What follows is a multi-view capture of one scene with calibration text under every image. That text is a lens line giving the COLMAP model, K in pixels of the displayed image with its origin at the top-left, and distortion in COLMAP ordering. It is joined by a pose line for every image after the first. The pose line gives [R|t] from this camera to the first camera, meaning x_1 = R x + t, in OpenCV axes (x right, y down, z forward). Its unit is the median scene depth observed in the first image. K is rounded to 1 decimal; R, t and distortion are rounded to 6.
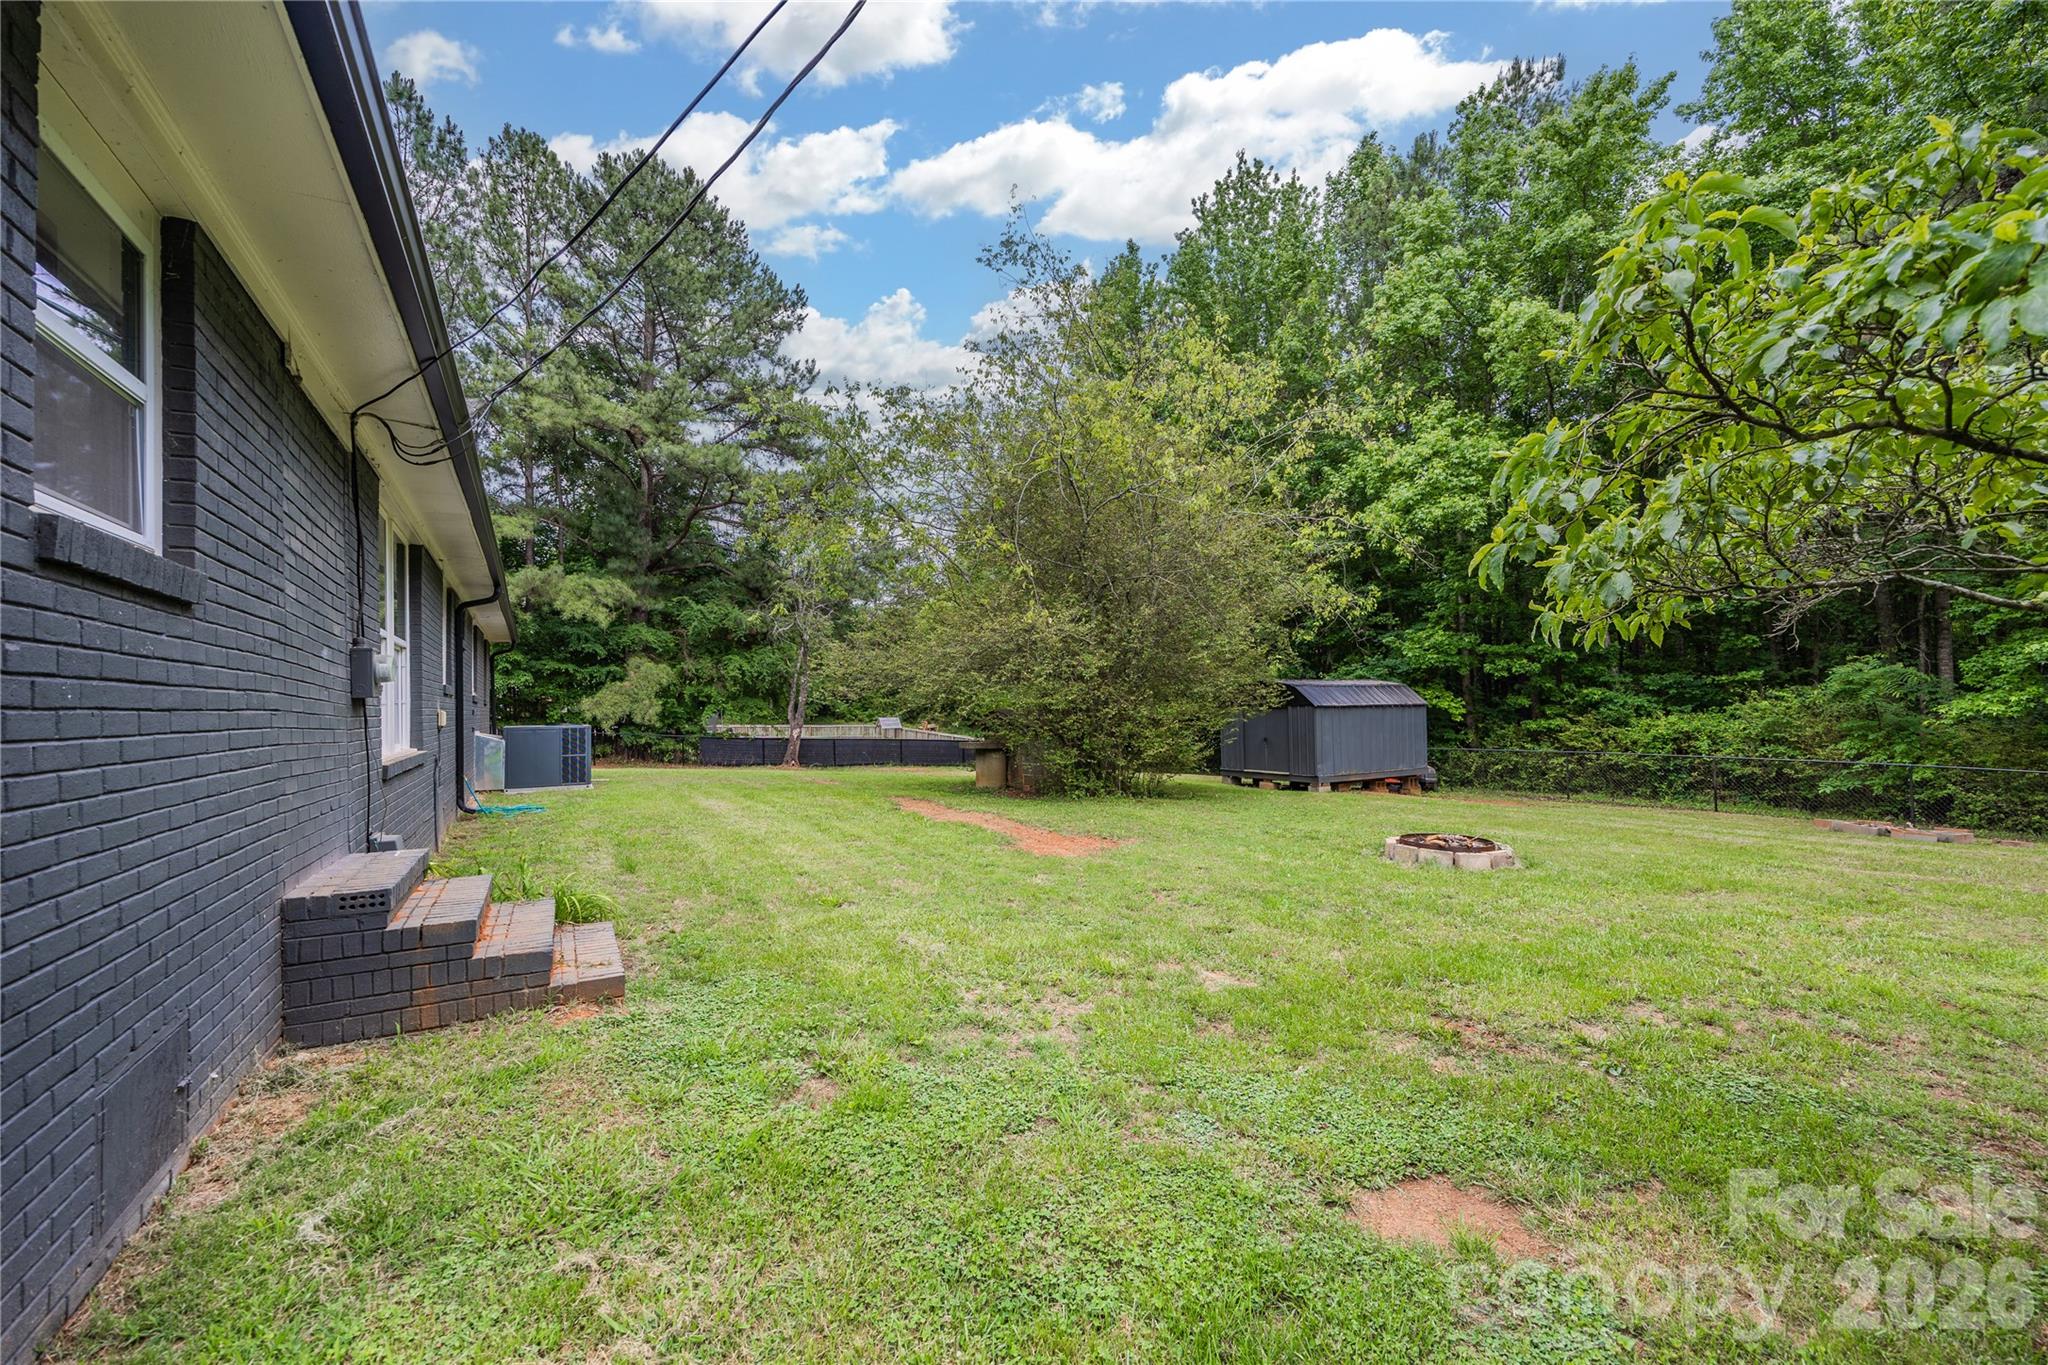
lens RADIAL K [[826.4, 0, 1030.5], [0, 826.4, 689.9], [0, 0, 1]] dist [0.001666, 0.000175]
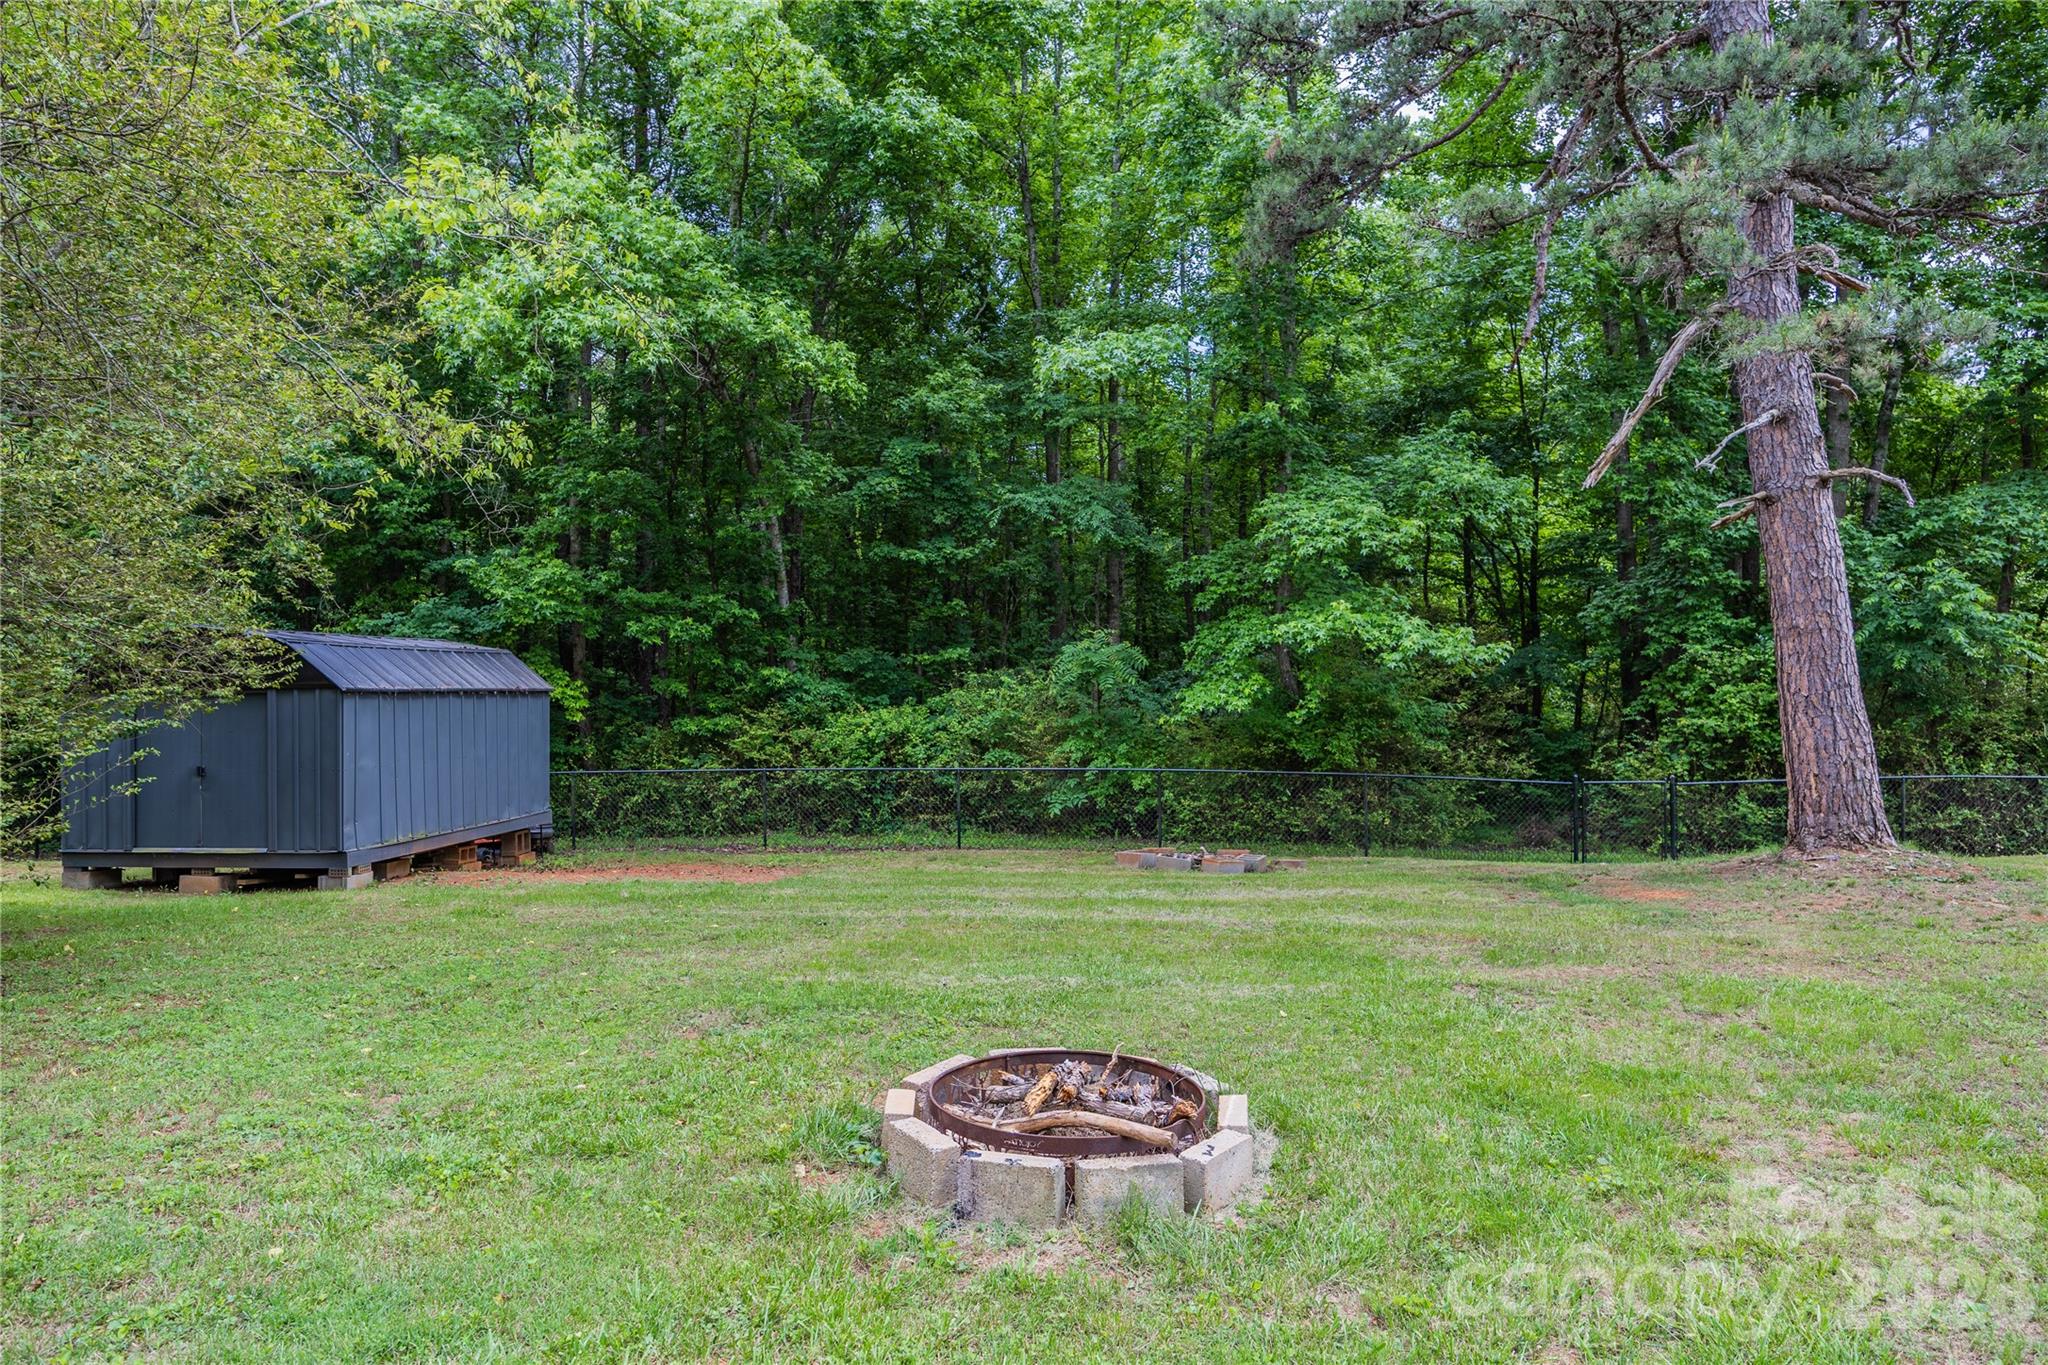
lens RADIAL K [[1209.6, 0, 1032.1], [0, 1209.6, 674.7], [0, 0, 1]] dist [-0.002028, -0.001640]
pose [[0.598006, 0.019068, 0.801264, 0.047006], [-0.017968, 0.999785, -0.010383, 0.009848], [-0.801290, -0.008188, 0.598220, 0.293626]]
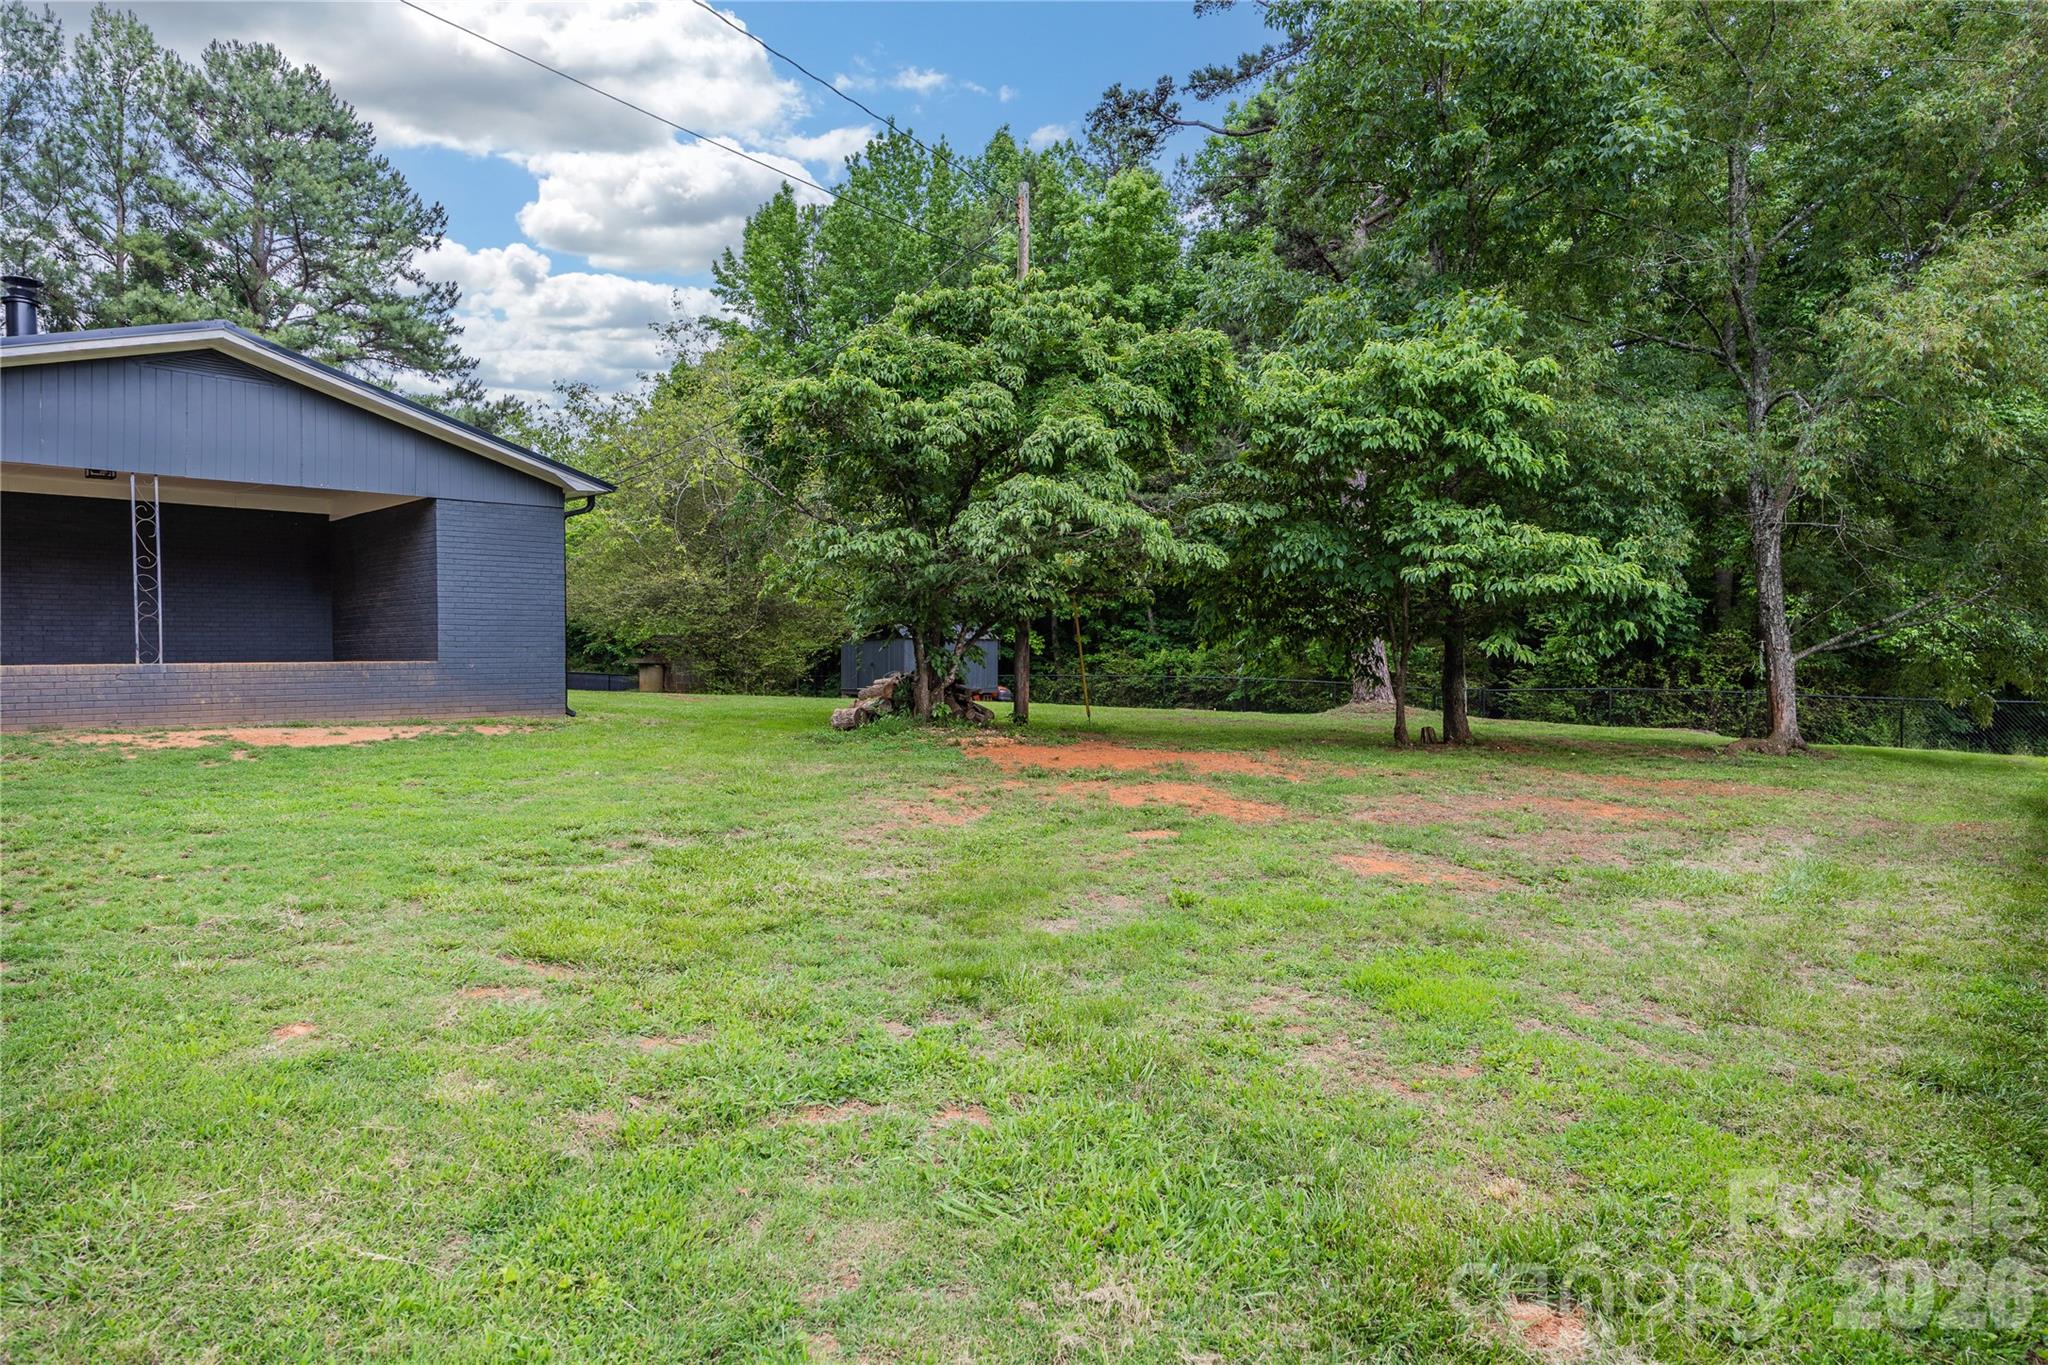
lens RADIAL K [[1209.6, 0, 1032.1], [0, 1209.6, 674.7], [0, 0, 1]] dist [-0.002028, -0.001640]
pose [[0.958423, 0.010610, 0.285155, -0.011733], [-0.021272, 0.999185, 0.034317, 0.006844], [-0.284558, -0.038956, 0.957867, -0.844946]]
